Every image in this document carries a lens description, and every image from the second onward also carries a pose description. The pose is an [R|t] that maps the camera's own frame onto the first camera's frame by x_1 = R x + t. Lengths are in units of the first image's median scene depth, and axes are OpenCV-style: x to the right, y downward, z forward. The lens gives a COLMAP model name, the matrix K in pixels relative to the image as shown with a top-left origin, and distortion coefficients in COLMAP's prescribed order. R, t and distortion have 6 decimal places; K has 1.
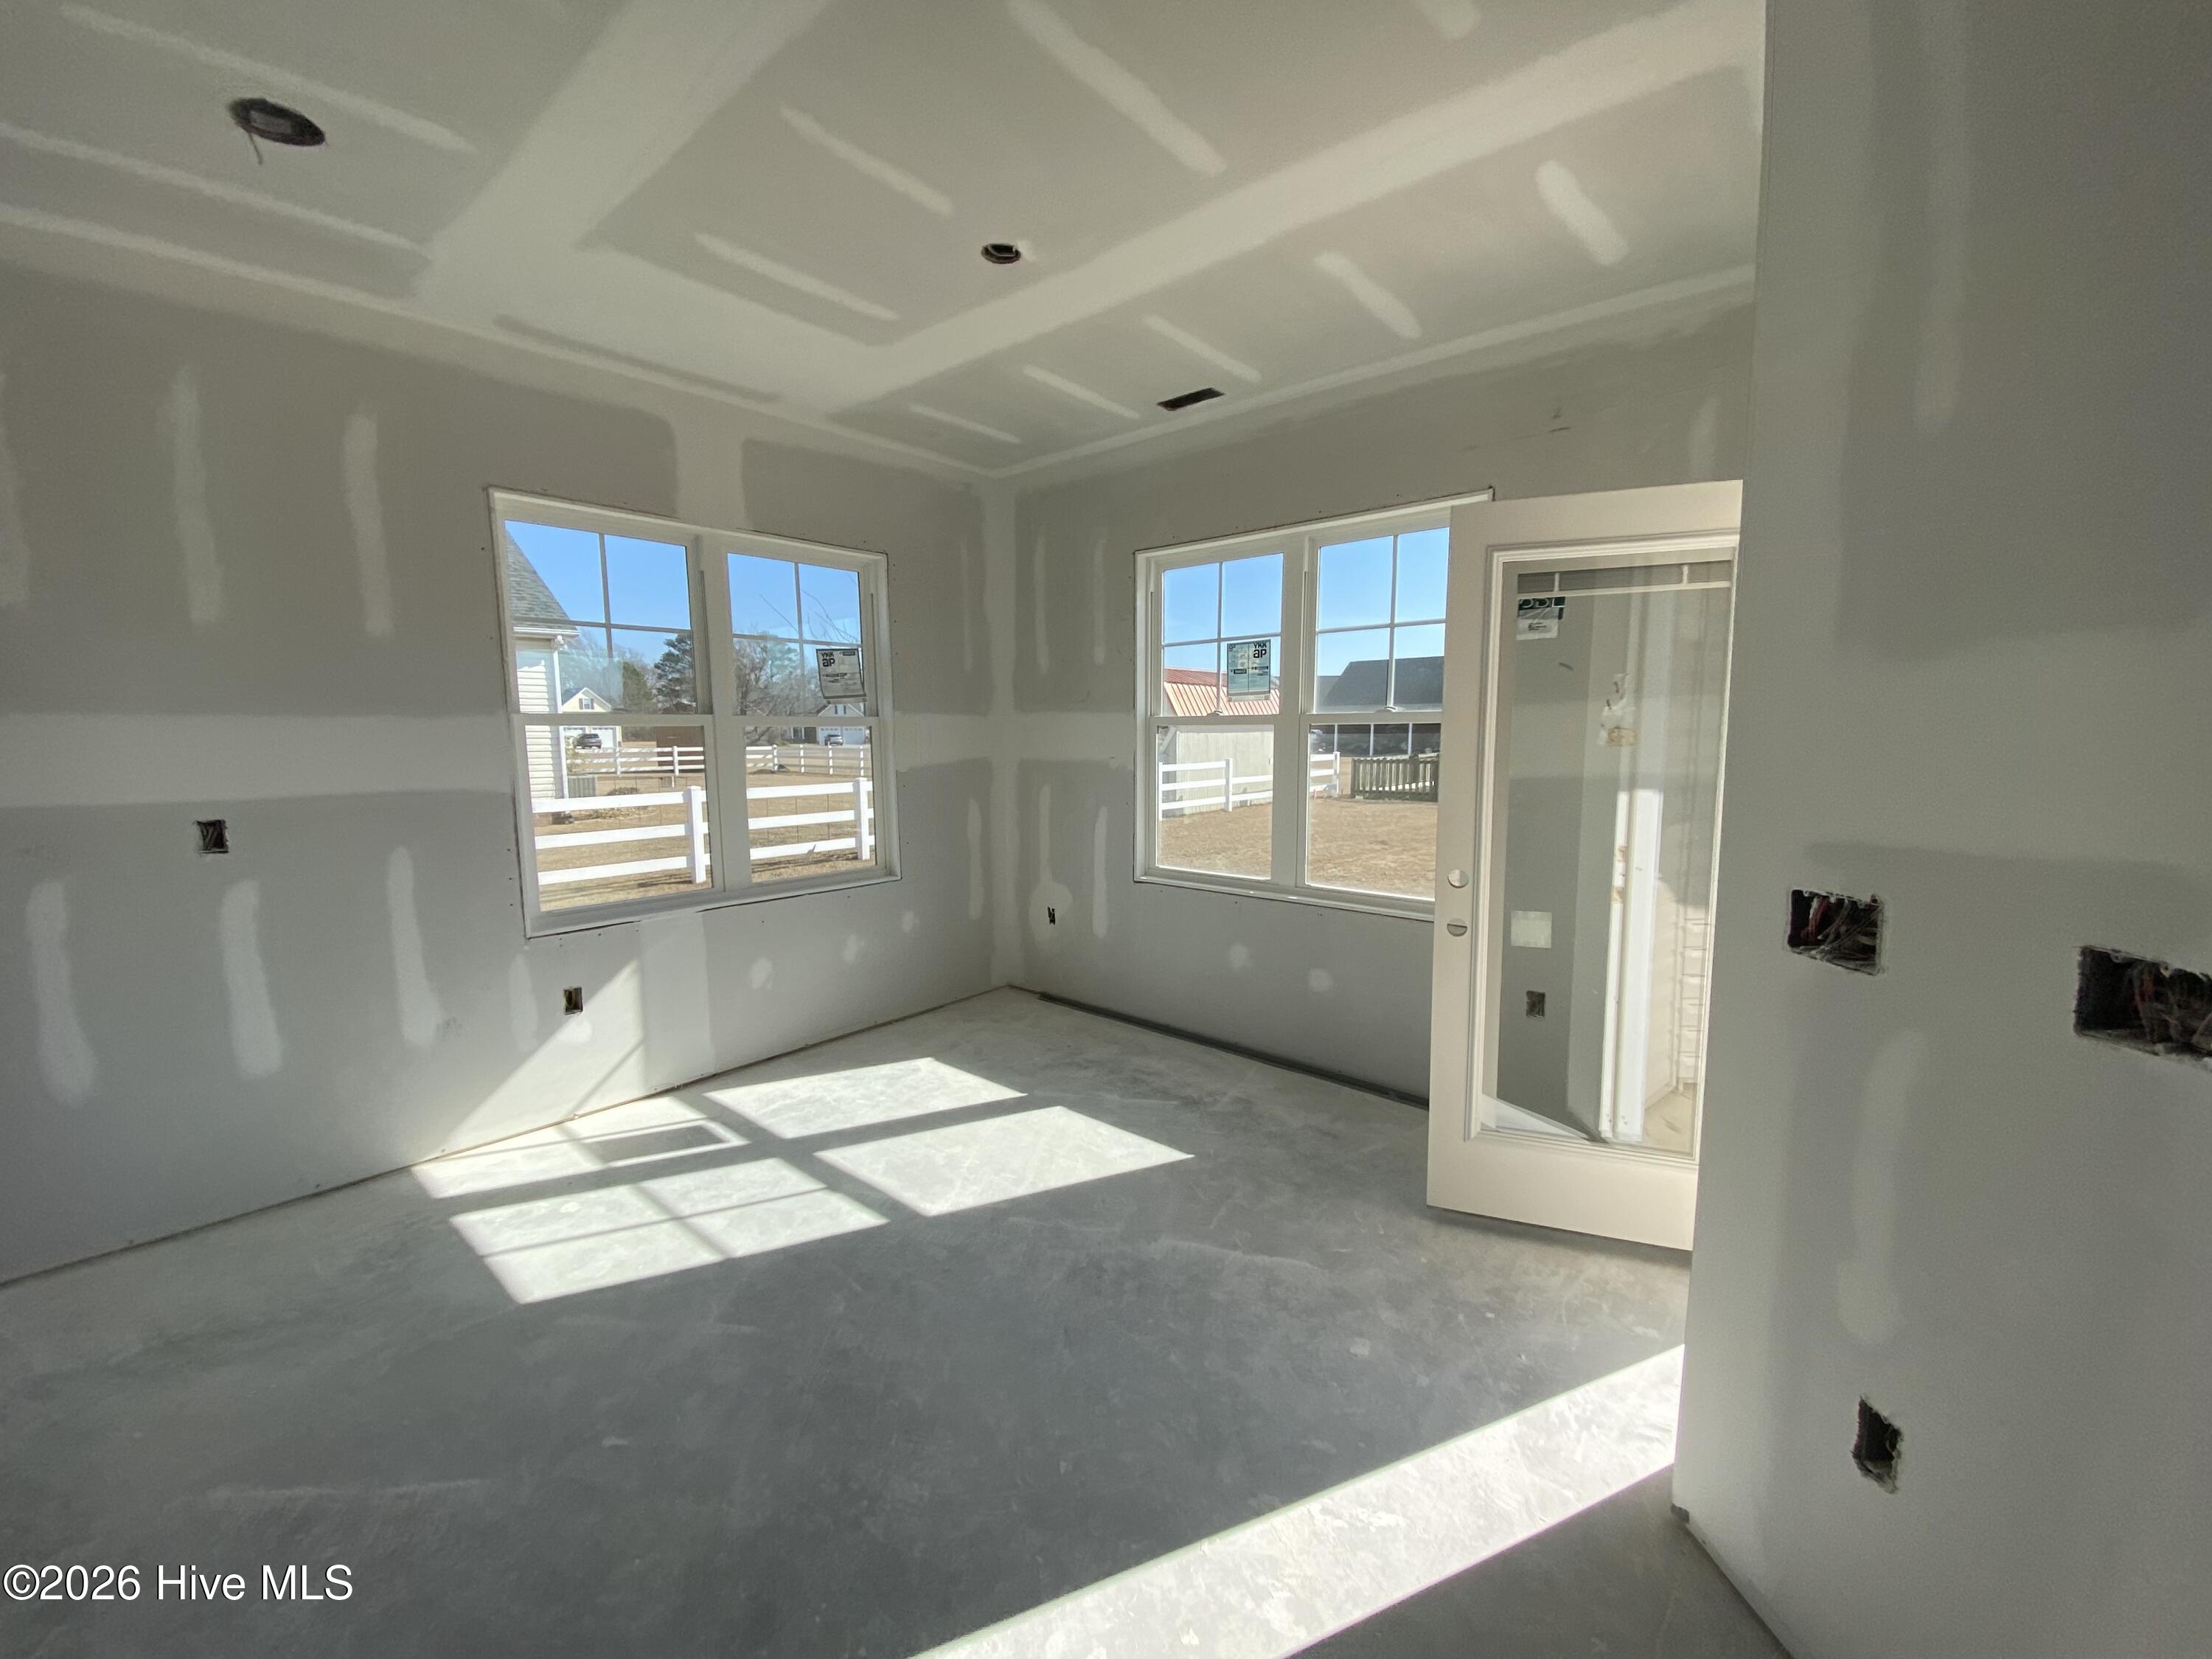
lens RADIAL K [[892.9, 0, 1100.1], [0, 892.9, 833.7], [0, 0, 1]] dist [0.022997, -0.019306]
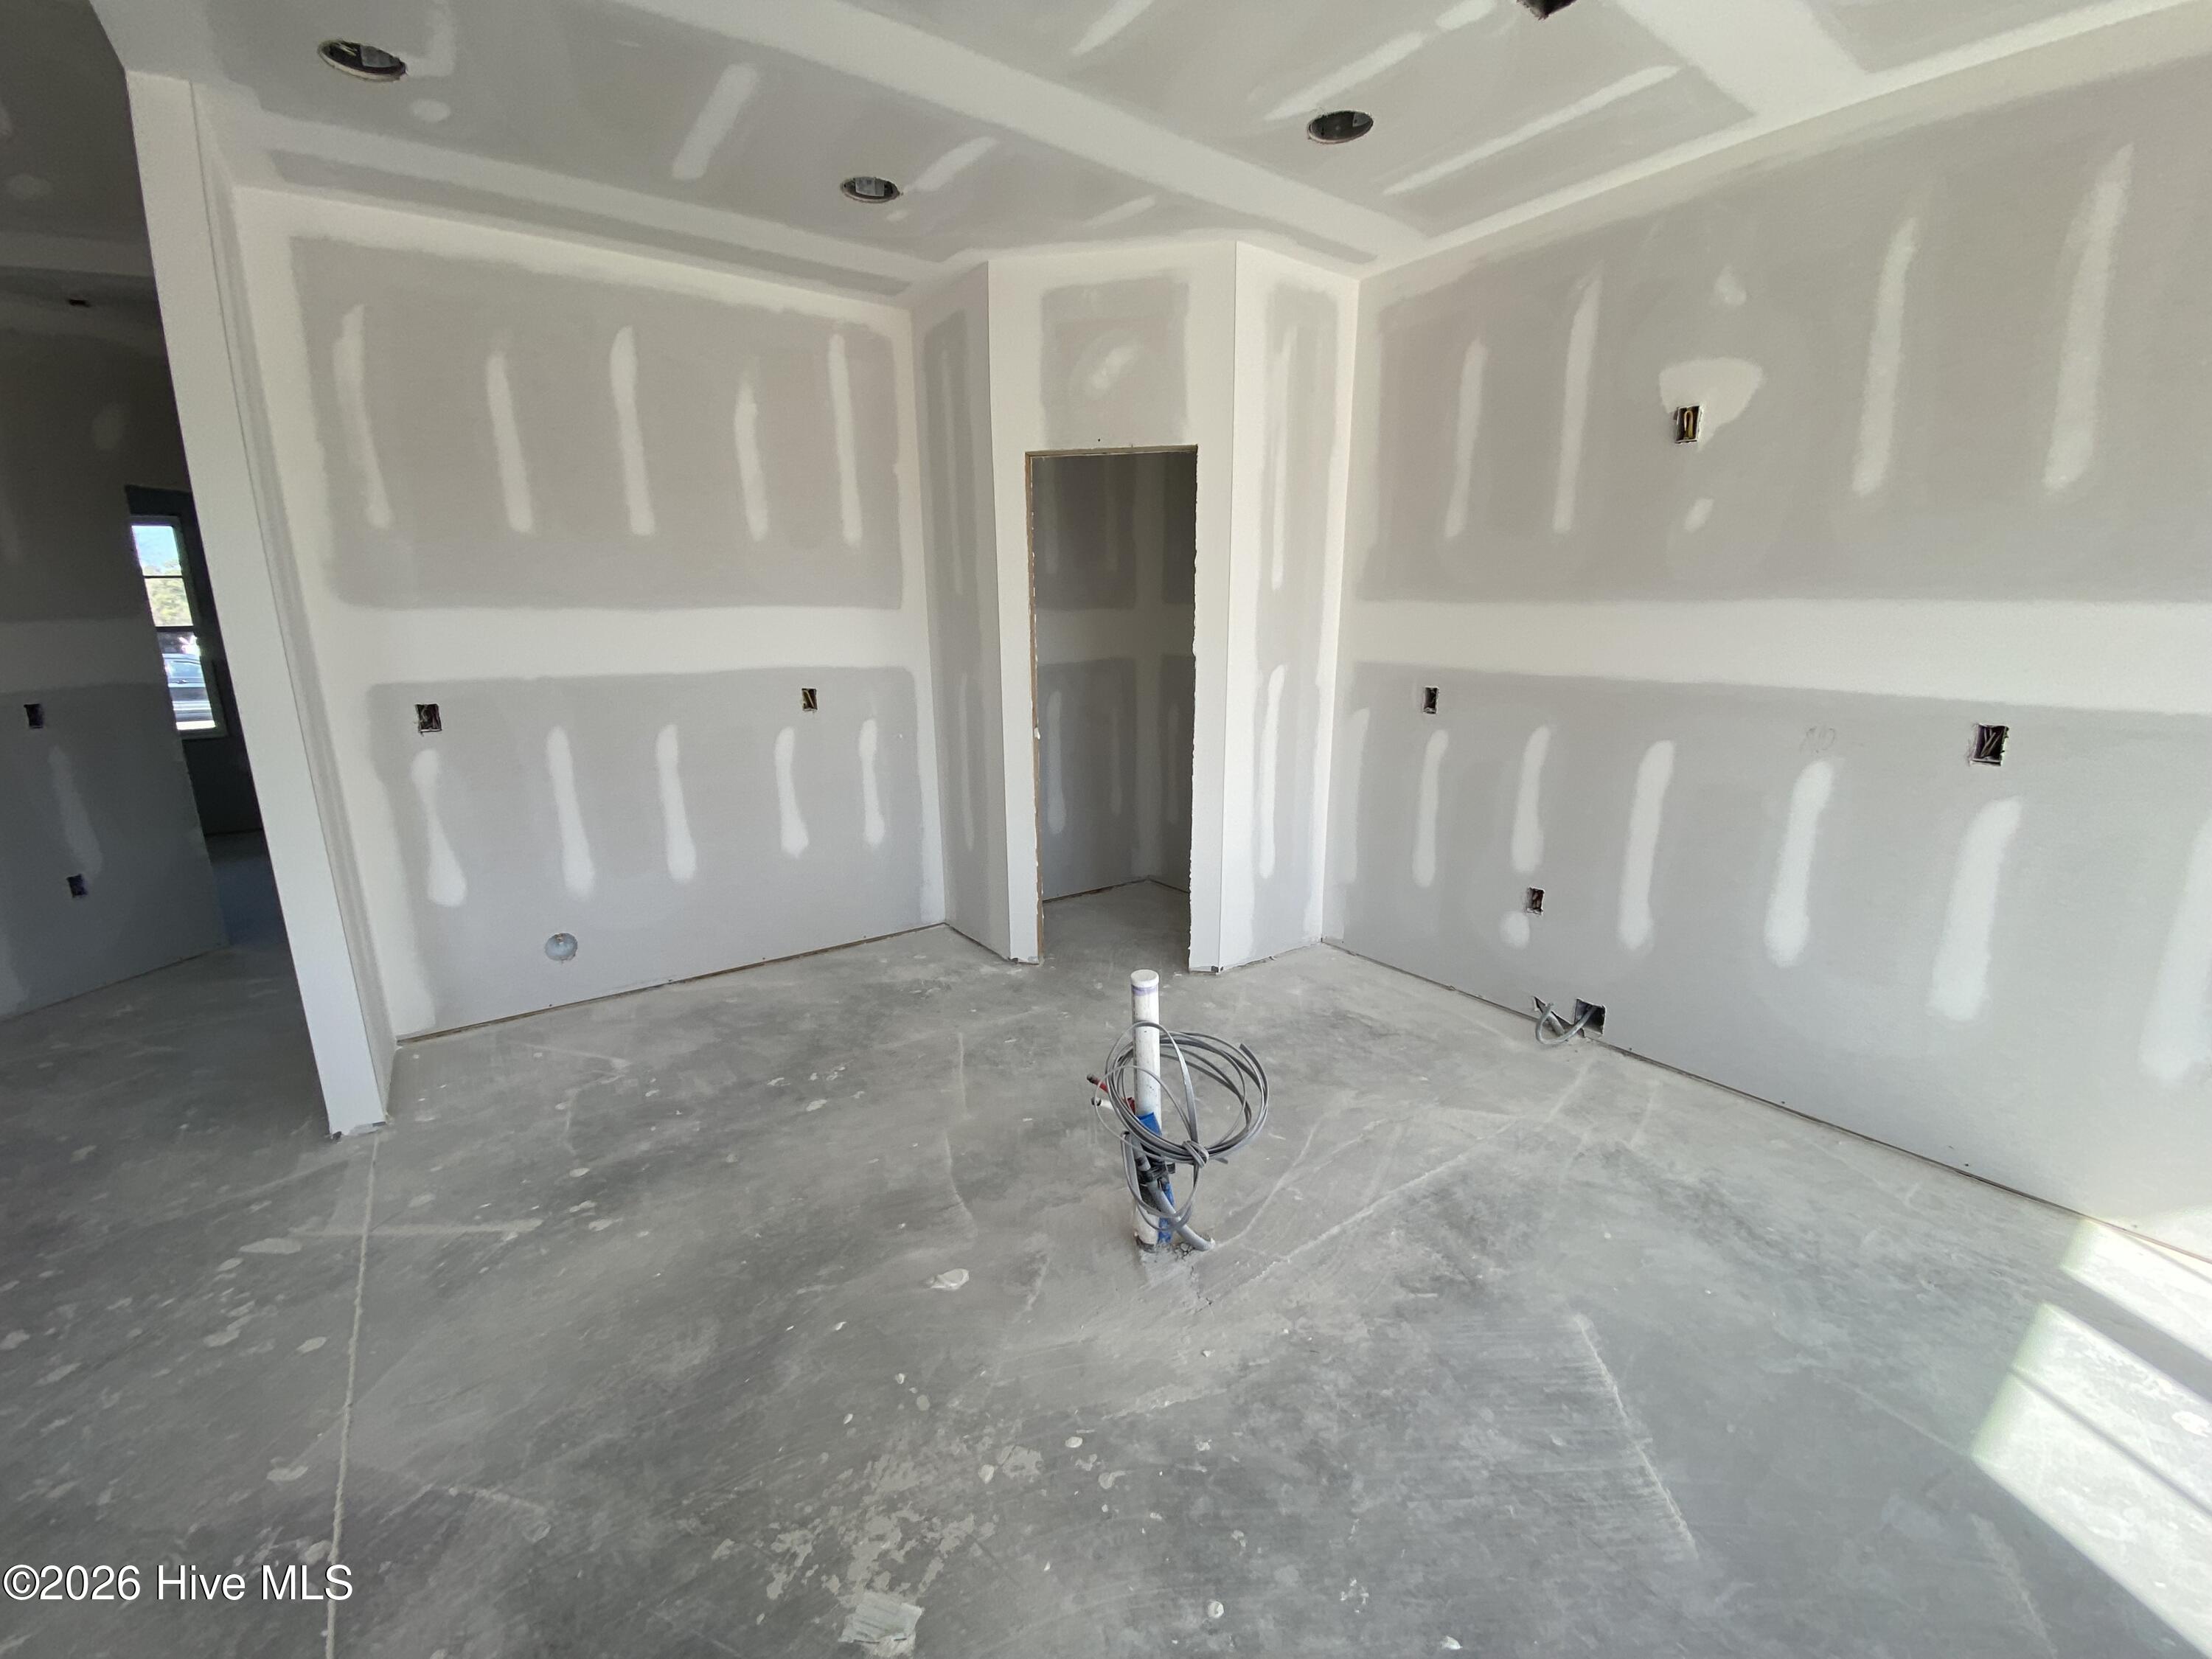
lens RADIAL K [[892.9, 0, 1100.1], [0, 892.9, 833.7], [0, 0, 1]] dist [0.022997, -0.019306]
pose [[-0.223667, 0.238012, -0.945158, 0.044888], [-0.101420, 0.958777, 0.265443, -0.056504], [0.969375, 0.155228, -0.190308, 0.342329]]
